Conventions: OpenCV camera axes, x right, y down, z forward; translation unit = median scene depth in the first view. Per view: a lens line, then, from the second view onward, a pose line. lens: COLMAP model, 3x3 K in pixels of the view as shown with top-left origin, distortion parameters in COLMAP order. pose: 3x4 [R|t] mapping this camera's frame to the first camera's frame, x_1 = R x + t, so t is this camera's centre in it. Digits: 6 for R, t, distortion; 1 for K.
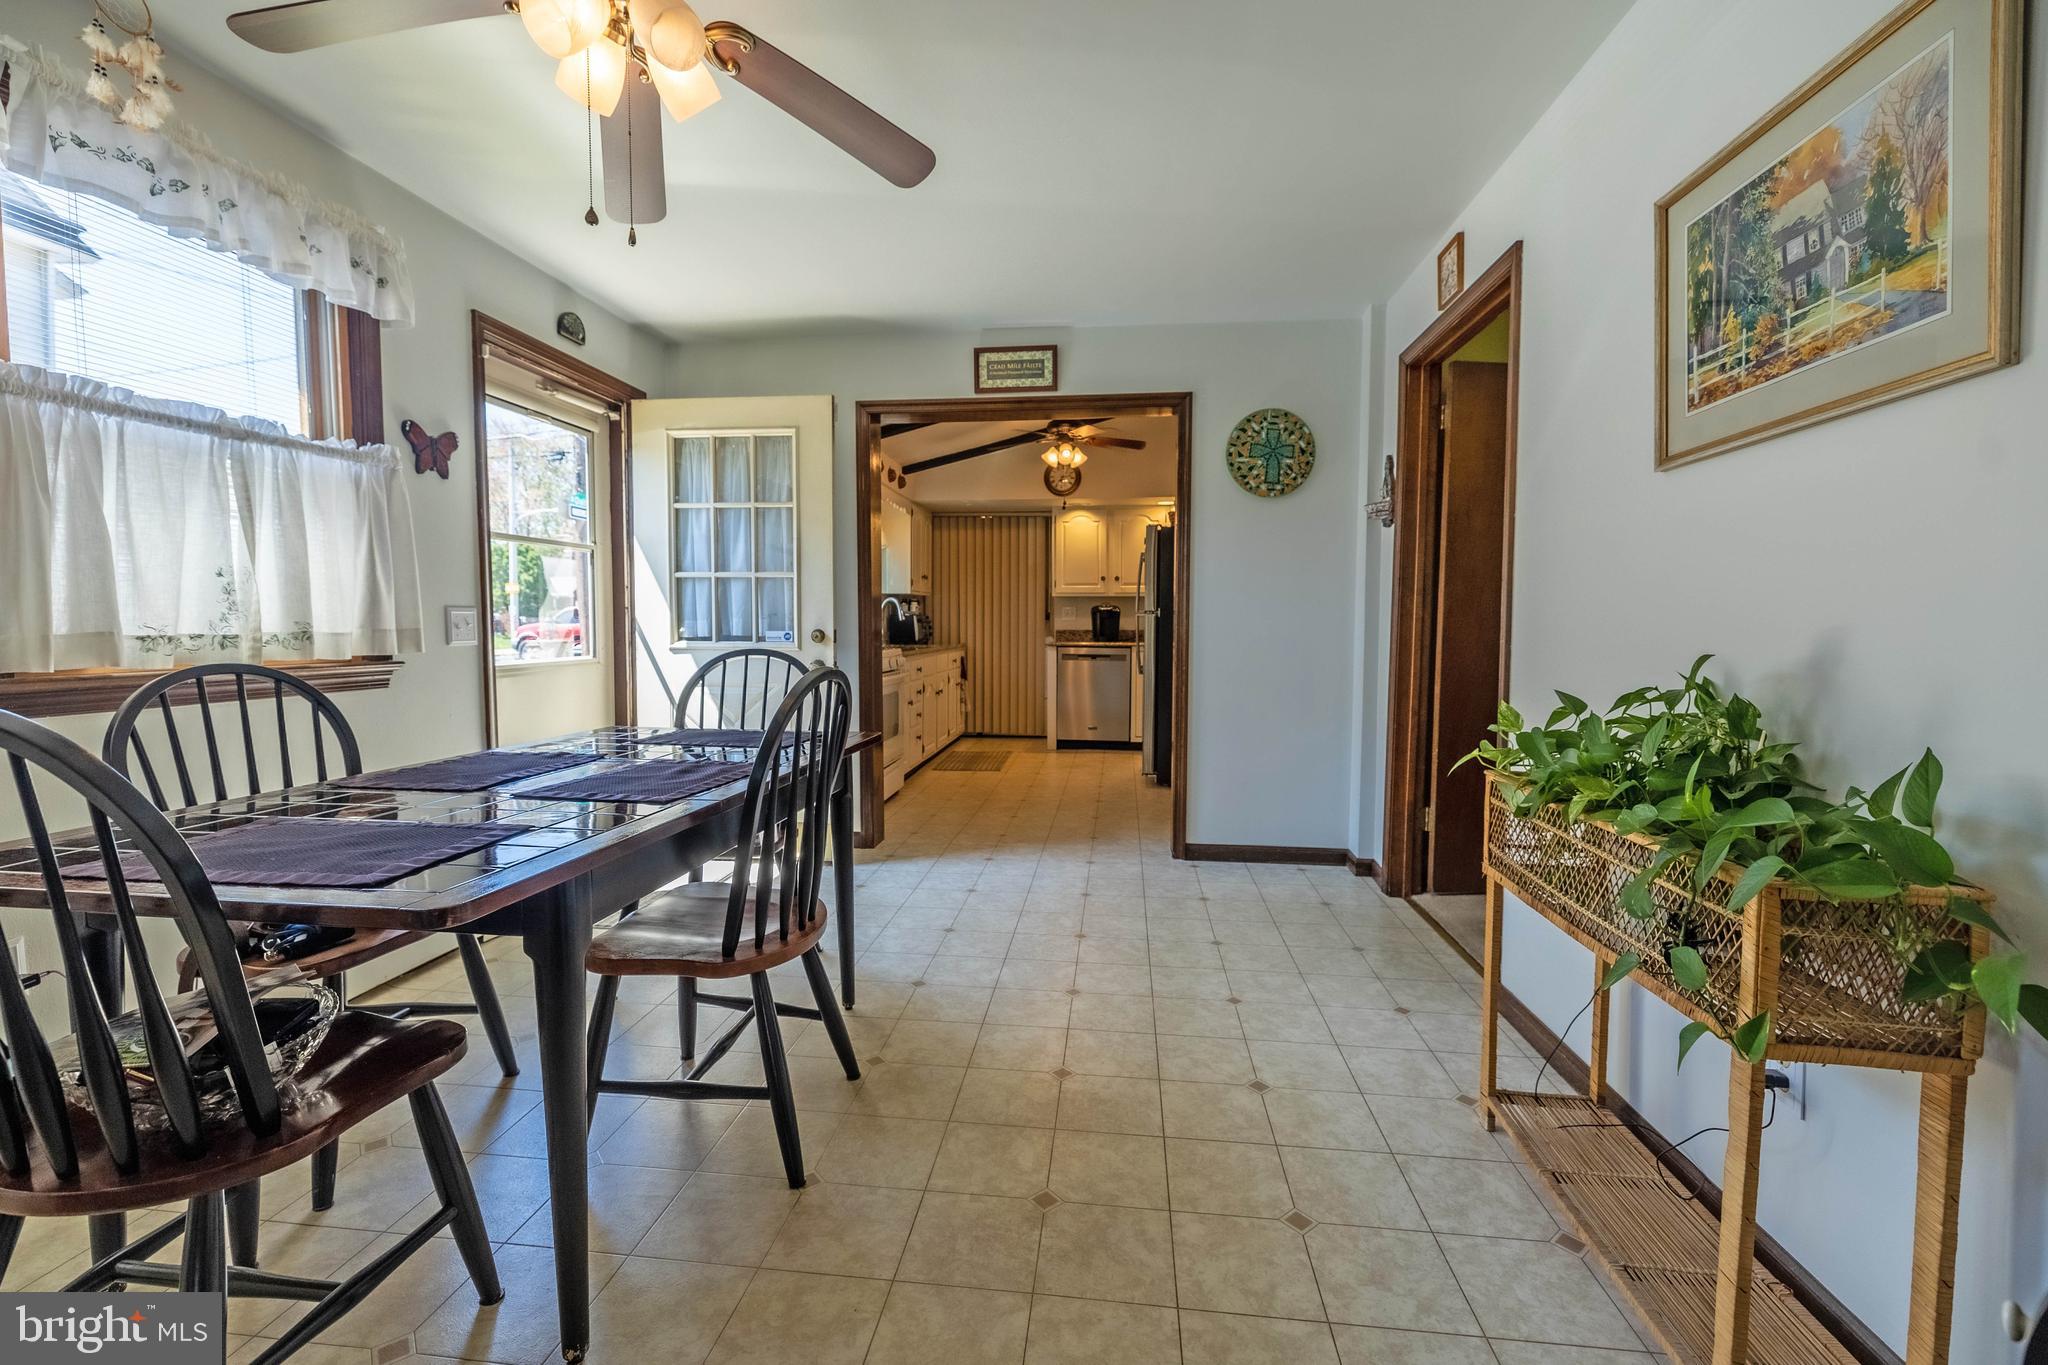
lens RADIAL K [[863.9, 0, 1020.3], [0, 863.9, 673.1], [0, 0, 1]] dist [0.000219, 0.000055]
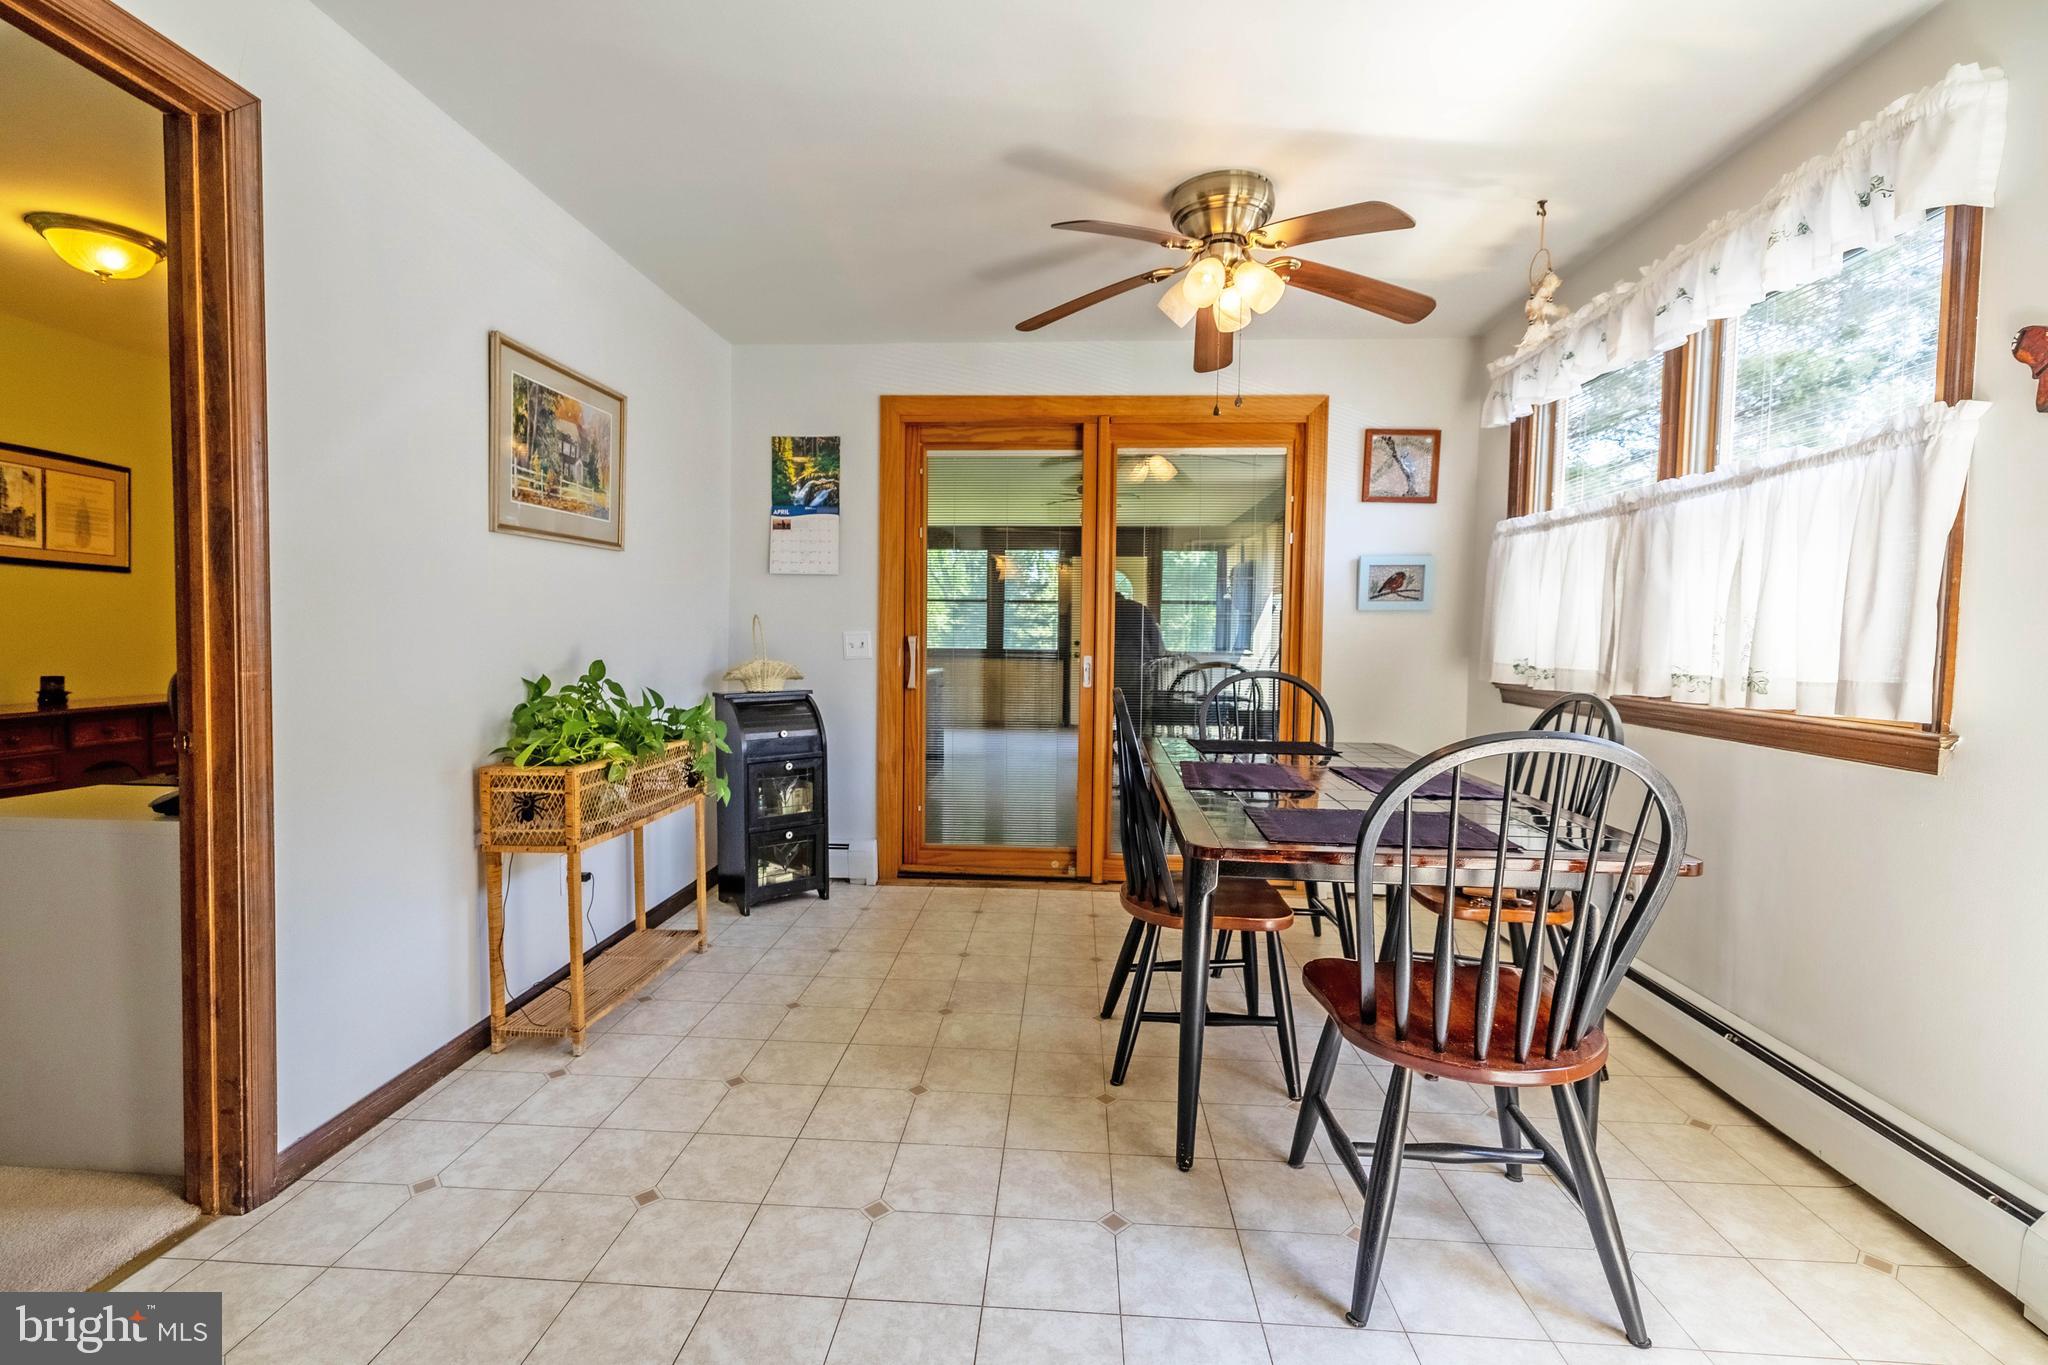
lens RADIAL K [[901.2, 0, 1025.2], [0, 901.2, 673.4], [0, 0, 1]] dist [-0.001025, -0.000115]
pose [[-0.998184, -0.013627, -0.058680, -0.012744], [-0.019594, 0.994555, 0.102352, -0.197857], [0.056966, 0.103316, -0.993016, 2.830780]]
